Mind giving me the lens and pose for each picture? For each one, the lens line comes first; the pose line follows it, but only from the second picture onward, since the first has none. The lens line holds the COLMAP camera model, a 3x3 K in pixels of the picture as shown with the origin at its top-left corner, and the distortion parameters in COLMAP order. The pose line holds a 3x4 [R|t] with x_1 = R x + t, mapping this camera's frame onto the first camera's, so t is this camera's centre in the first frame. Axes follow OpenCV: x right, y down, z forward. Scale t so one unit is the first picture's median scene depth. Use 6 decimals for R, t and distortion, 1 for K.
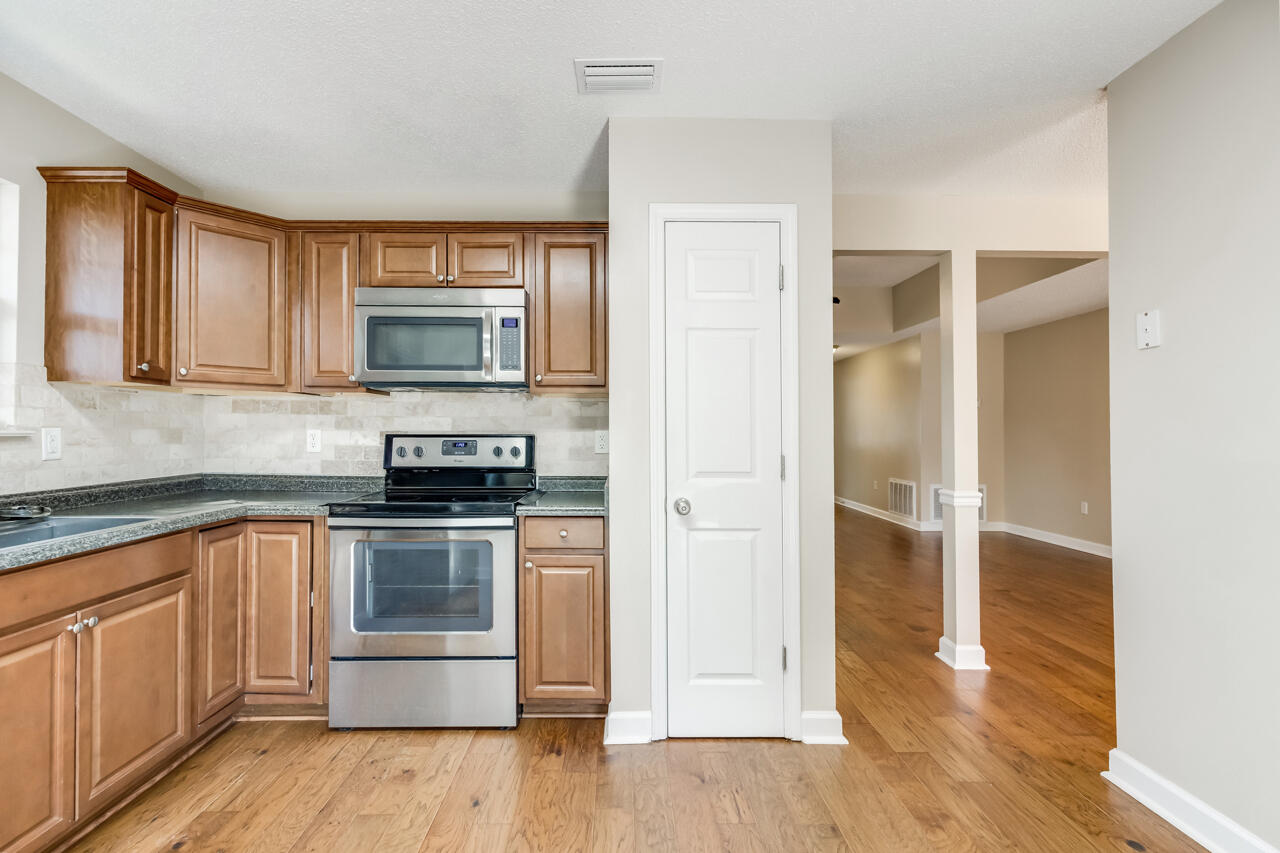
lens RADIAL K [[581.2, 0, 626.9], [0, 581.2, 422.9], [0, 0, 1]] dist [-0.000227, -0.002614]
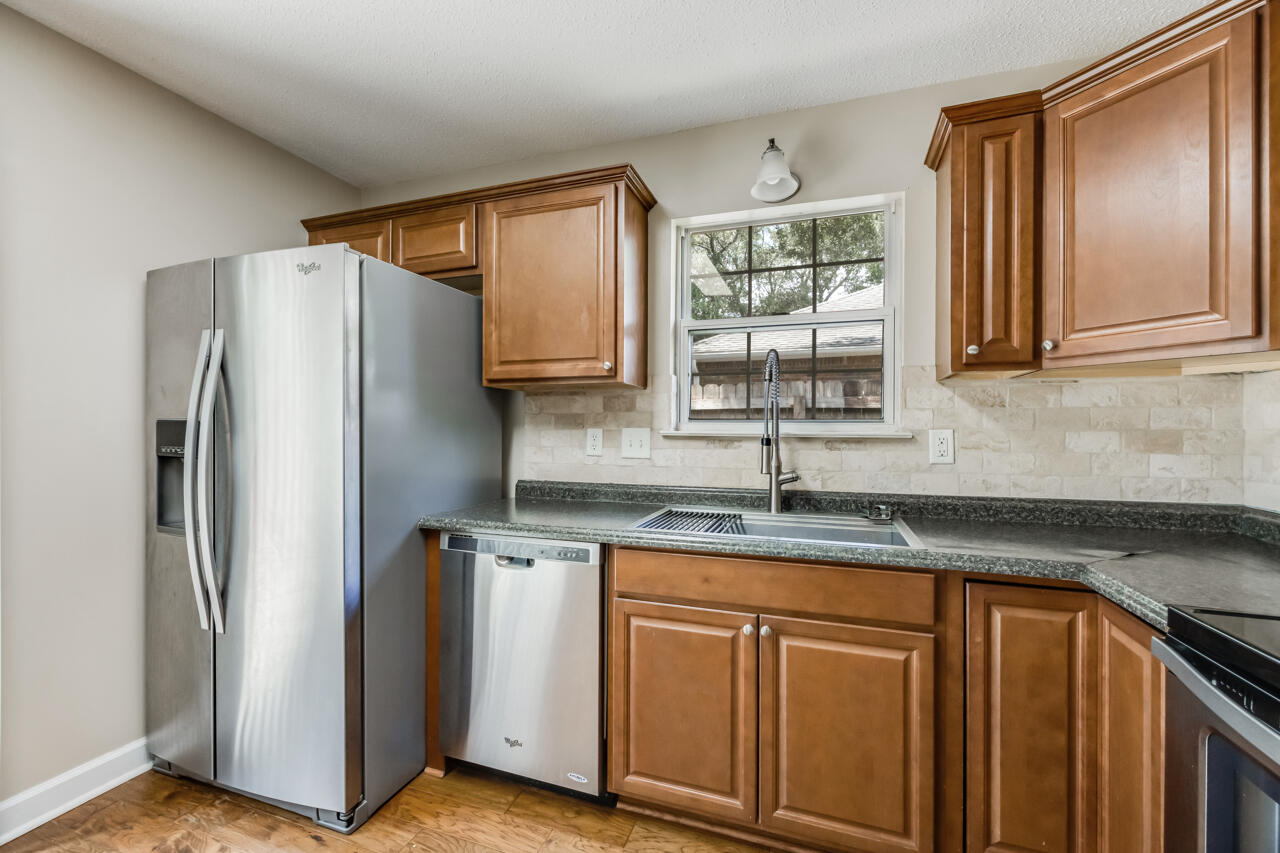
lens RADIAL K [[531.5, 0, 636.5], [0, 531.5, 427.7], [0, 0, 1]] dist [-0.001858, -0.000089]
pose [[-0.348326, -0.009410, -0.937326, -0.011994], [0.008383, 0.999878, -0.013153, 0.011423], [0.937336, -0.012439, -0.348205, 0.765847]]
